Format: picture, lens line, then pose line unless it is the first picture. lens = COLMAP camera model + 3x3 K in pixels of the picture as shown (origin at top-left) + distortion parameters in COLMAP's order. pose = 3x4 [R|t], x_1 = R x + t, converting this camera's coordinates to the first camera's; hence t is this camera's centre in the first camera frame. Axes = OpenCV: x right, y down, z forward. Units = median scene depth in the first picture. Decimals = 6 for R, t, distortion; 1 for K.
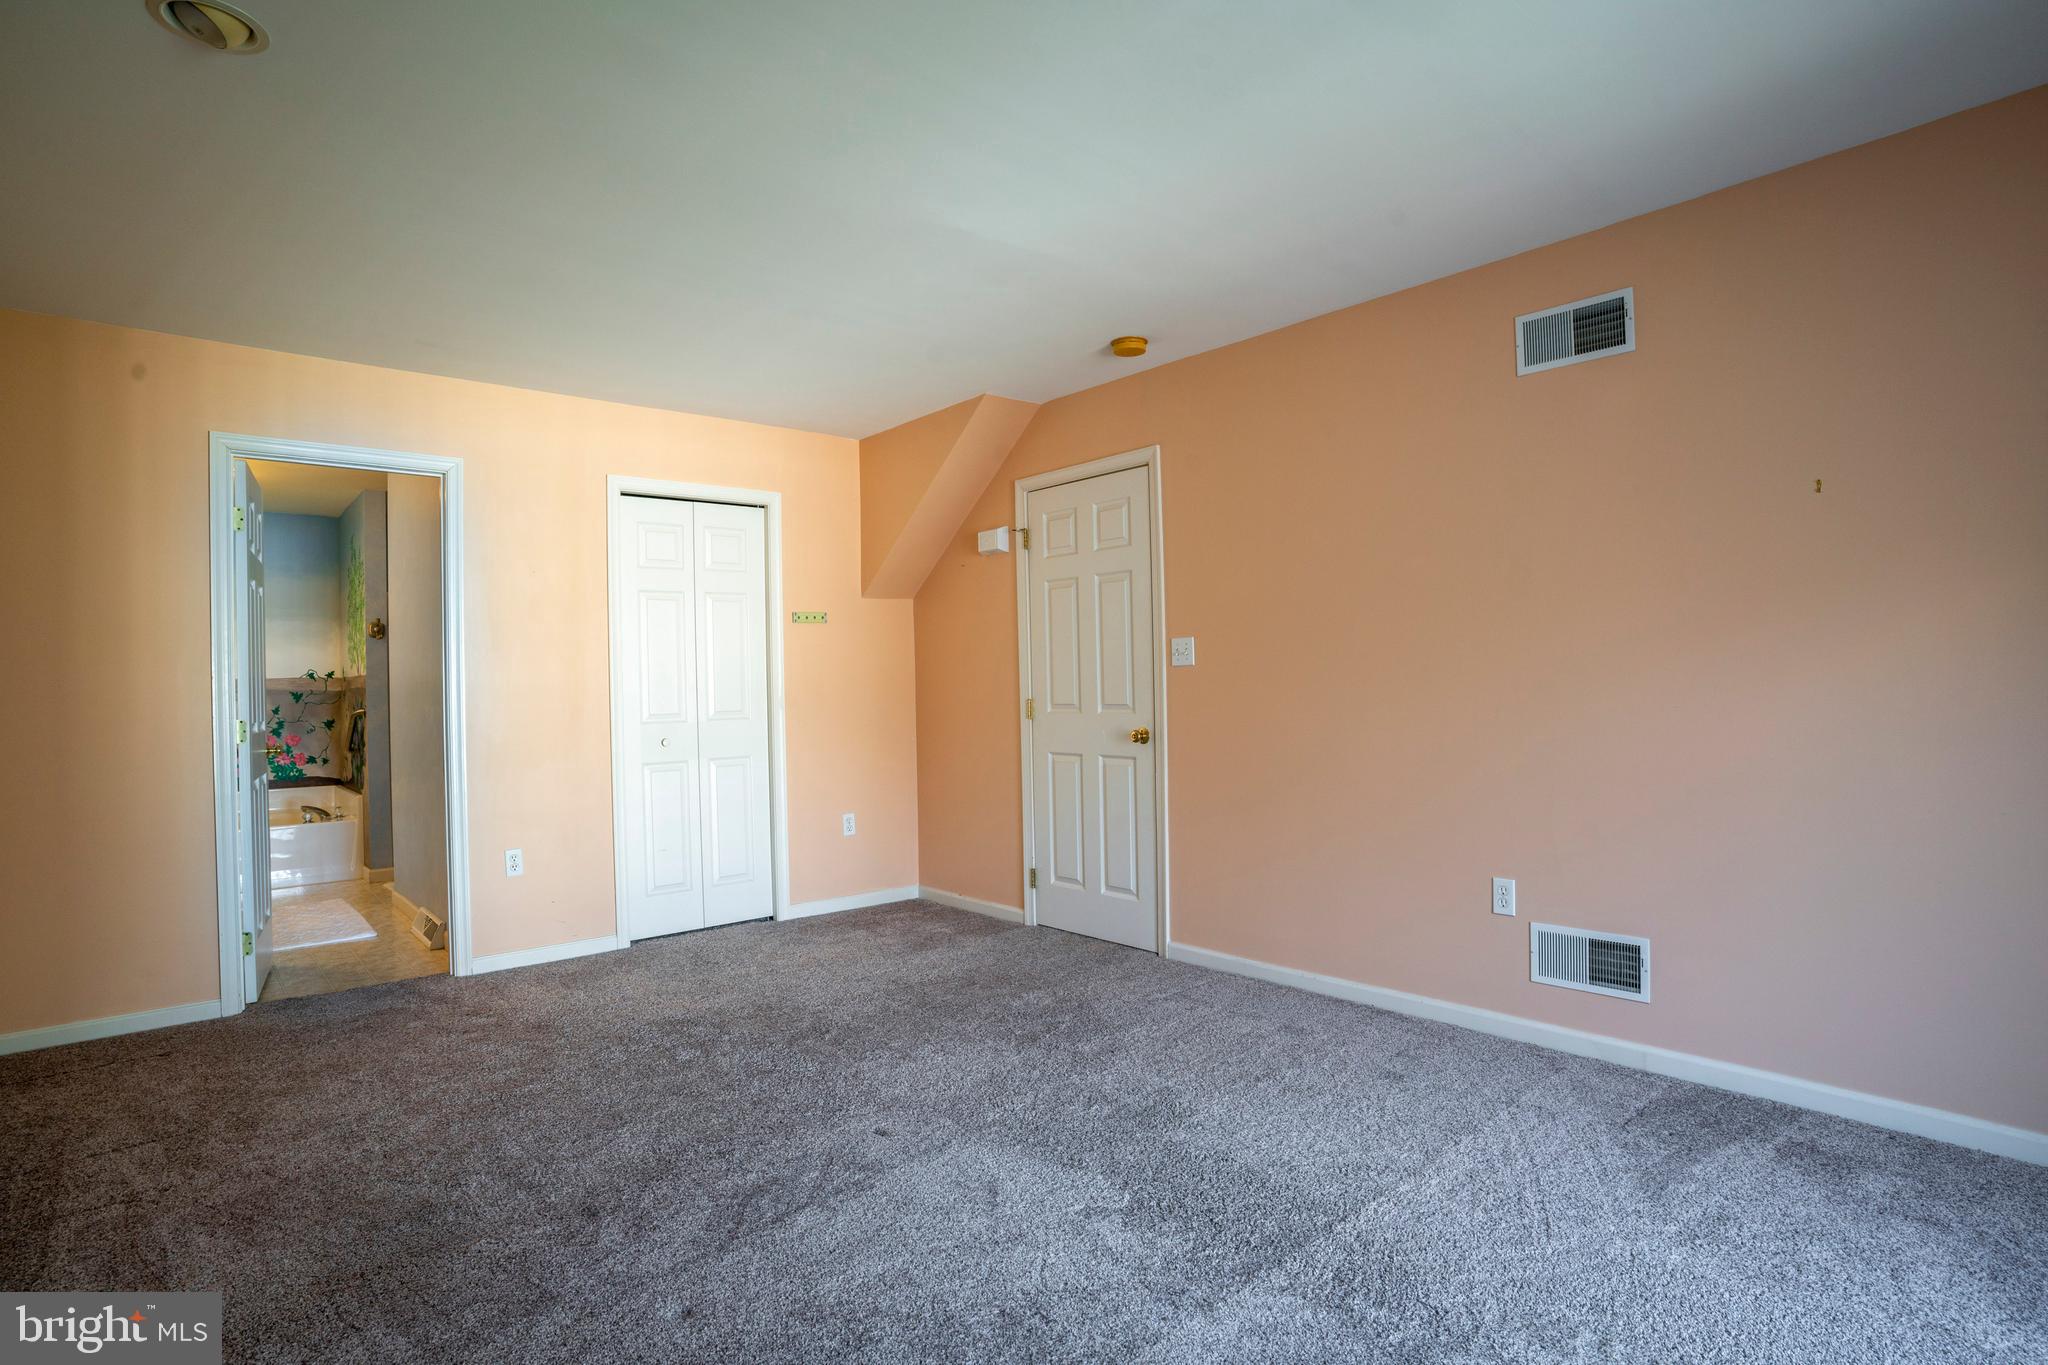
lens RADIAL K [[1018.9, 0, 1024.0], [0, 1018.9, 682.5], [0, 0, 1]] dist [-0.078651, 0.032631]
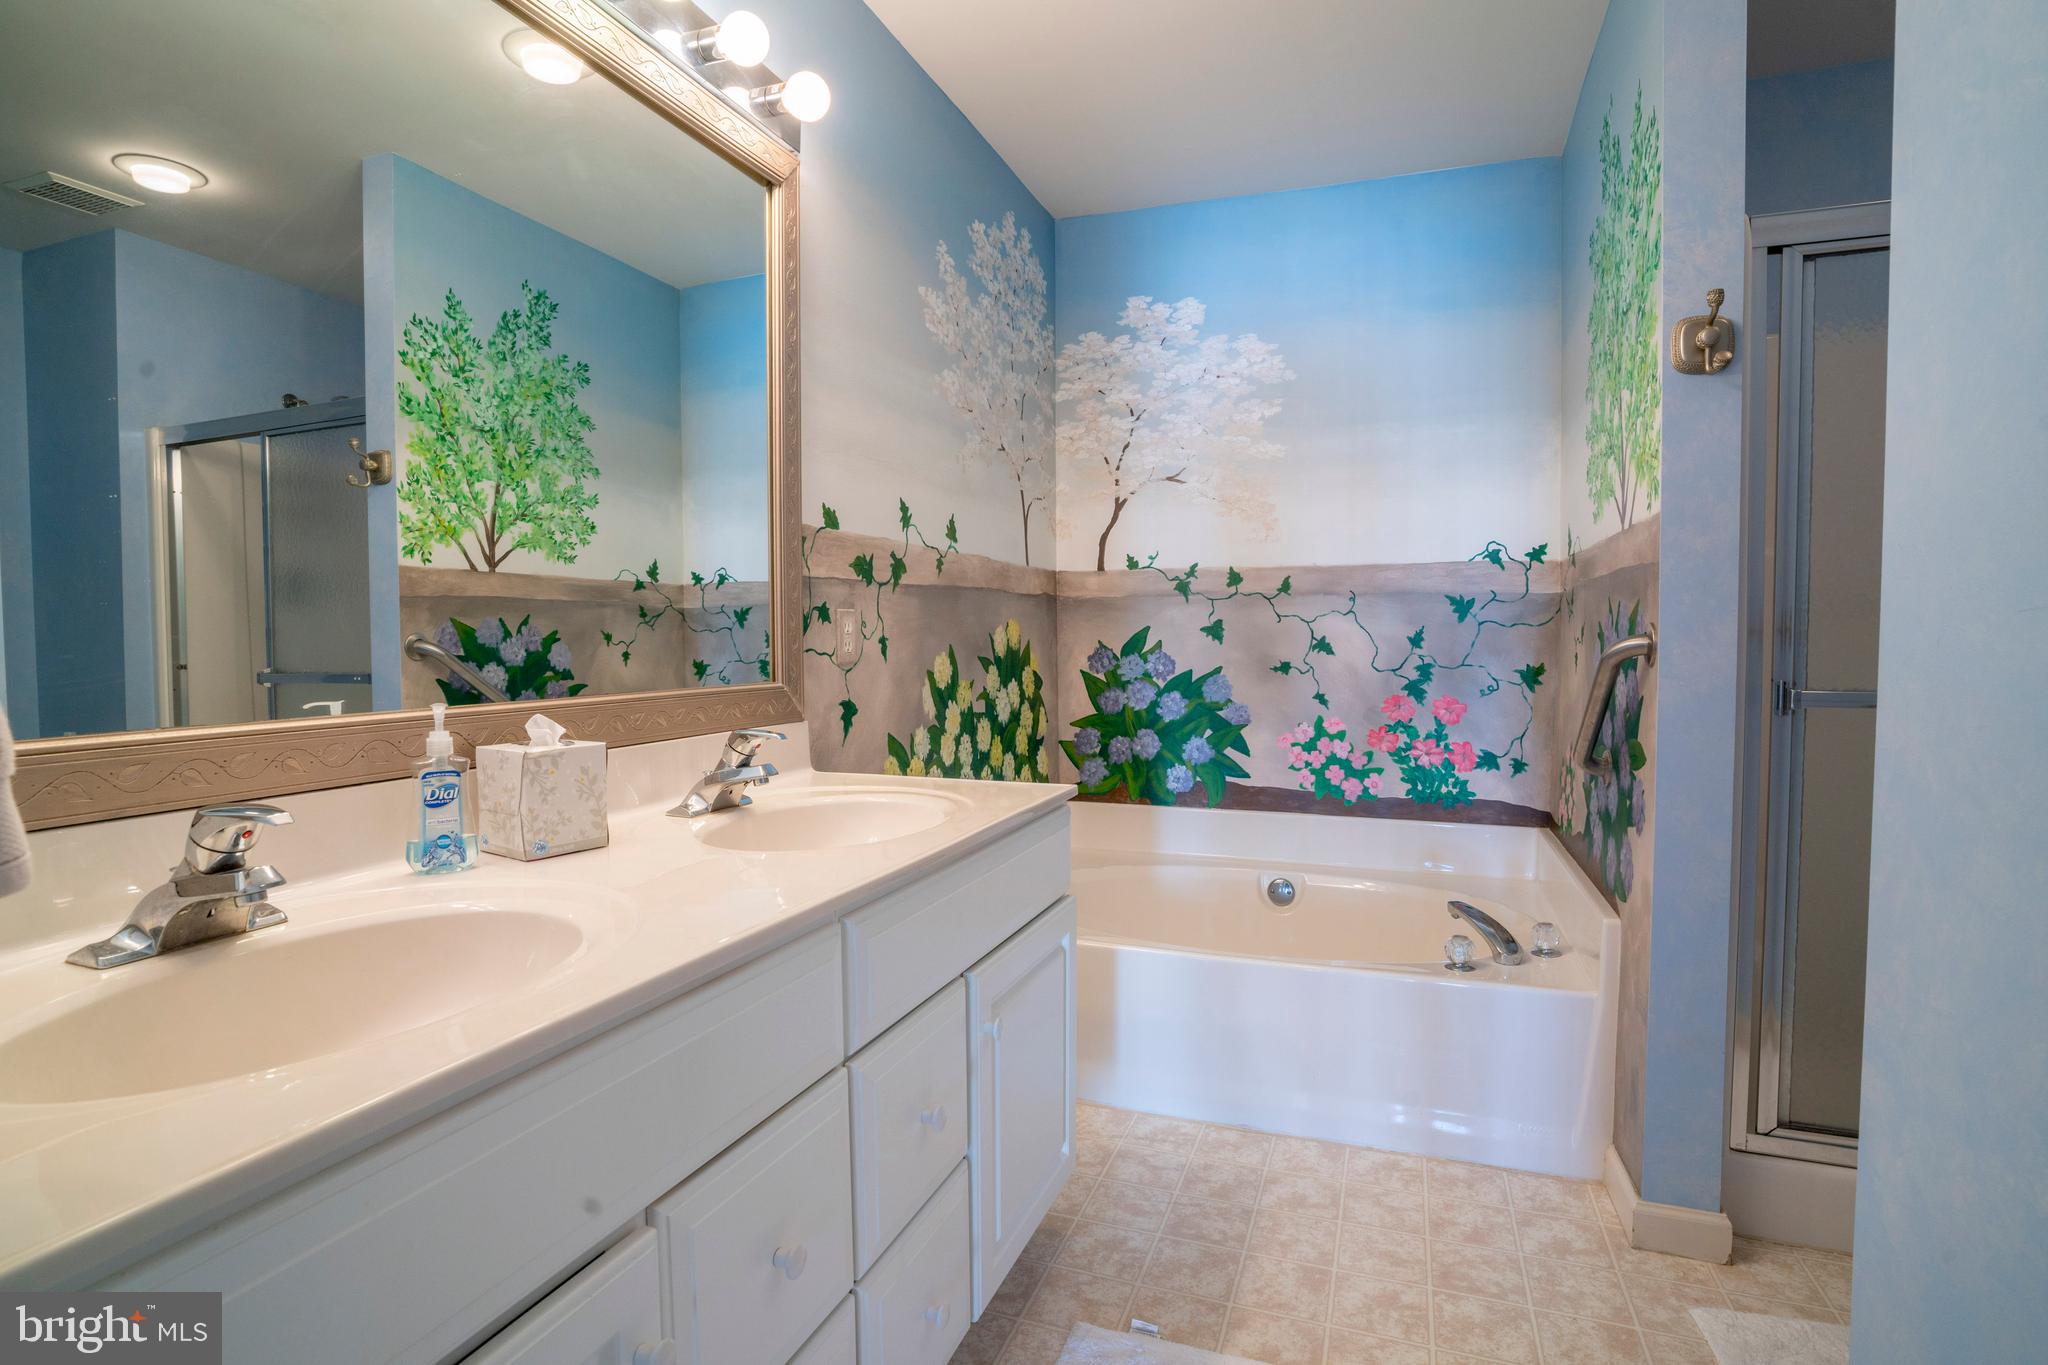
lens RADIAL K [[1018.9, 0, 1024.0], [0, 1018.9, 682.5], [0, 0, 1]] dist [-0.078651, 0.032631]
pose [[0.469681, 0.056964, -0.880996, -0.450478], [-0.004050, 0.998045, 0.062373, 0.020752], [0.882827, -0.025727, 0.468993, 0.638835]]
